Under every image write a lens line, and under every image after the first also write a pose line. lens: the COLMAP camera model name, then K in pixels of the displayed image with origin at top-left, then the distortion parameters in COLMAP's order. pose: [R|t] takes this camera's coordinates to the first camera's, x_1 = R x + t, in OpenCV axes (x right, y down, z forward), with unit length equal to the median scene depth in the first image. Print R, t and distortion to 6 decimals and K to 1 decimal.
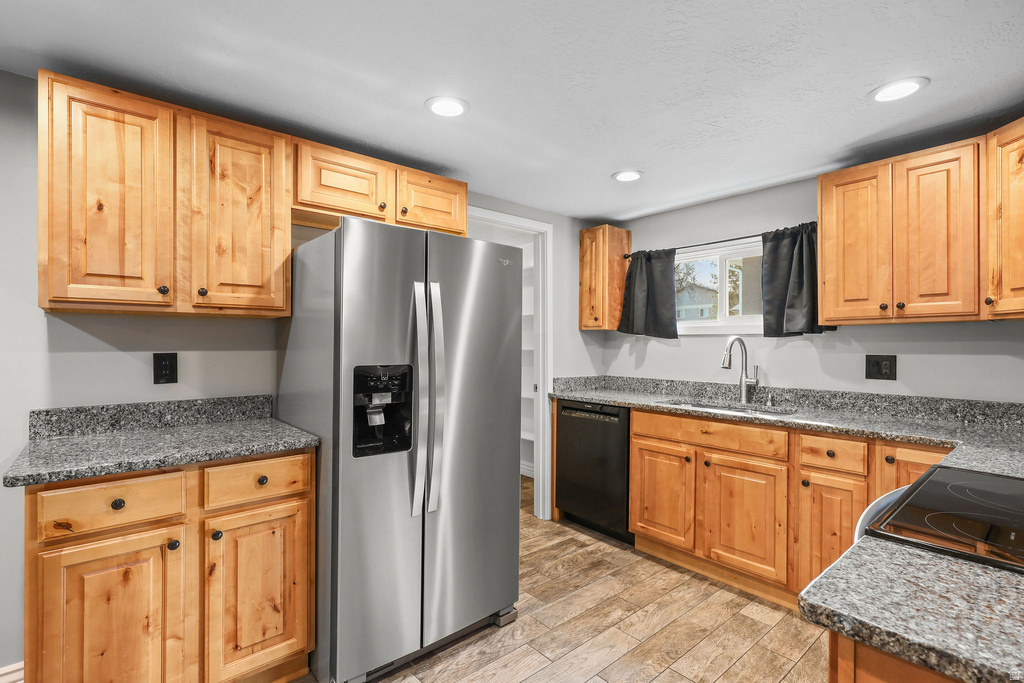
lens RADIAL K [[481.4, 0, 506.1], [0, 481.4, 343.0], [0, 0, 1]] dist [0.001026, 0.000617]
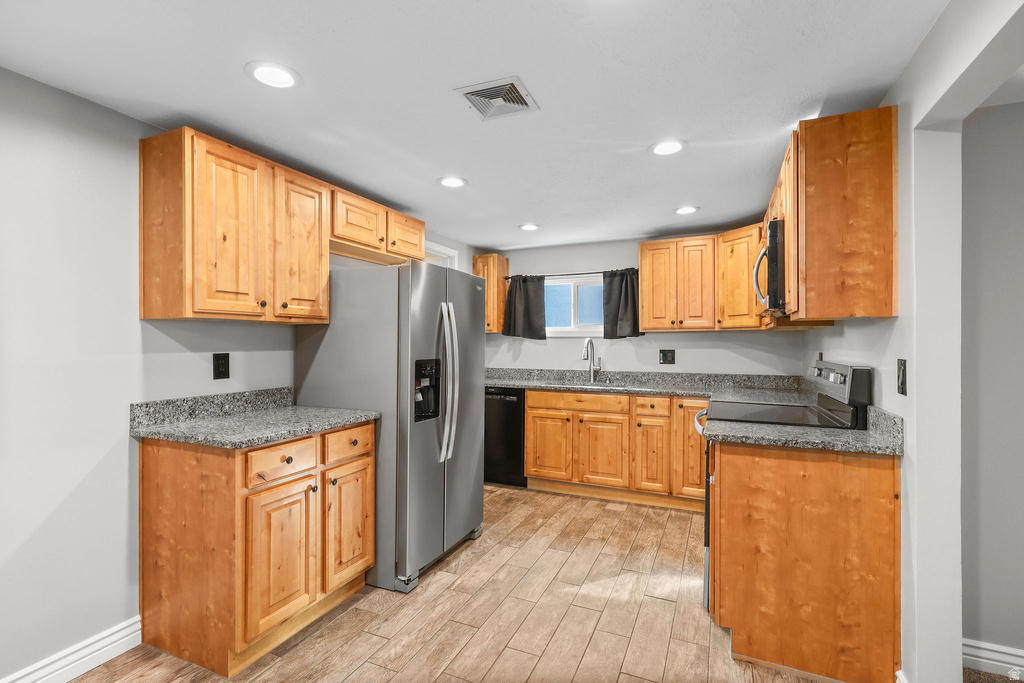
lens RADIAL K [[481.4, 0, 507.0], [0, 481.4, 341.8], [0, 0, 1]] dist [0.001026, 0.000617]
pose [[0.904430, -0.002186, 0.426616, -0.583284], [0.001893, 0.999998, 0.001112, -0.007623], [-0.426617, -0.000198, 0.904432, -0.379470]]
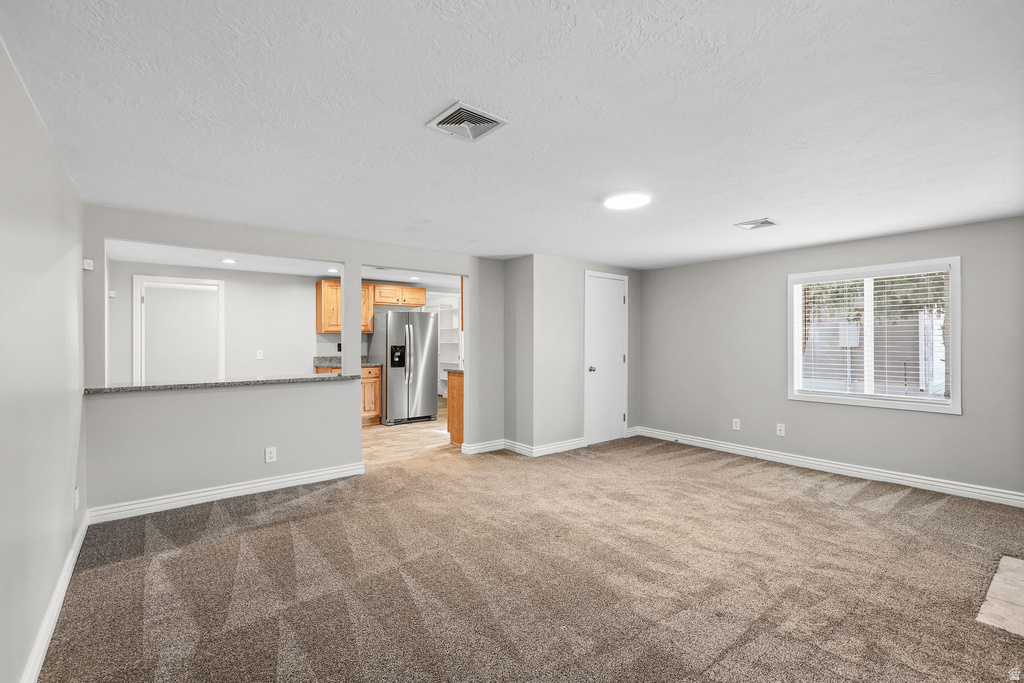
lens RADIAL K [[438.3, 0, 503.9], [0, 438.3, 342.5], [0, 0, 1]] dist [-0.000301, 0.000593]
pose [[0.999501, -0.004786, -0.031222, 0.673689], [0.004856, 0.999986, 0.002151, 0.015327], [0.031211, -0.002301, 0.999510, -2.384776]]
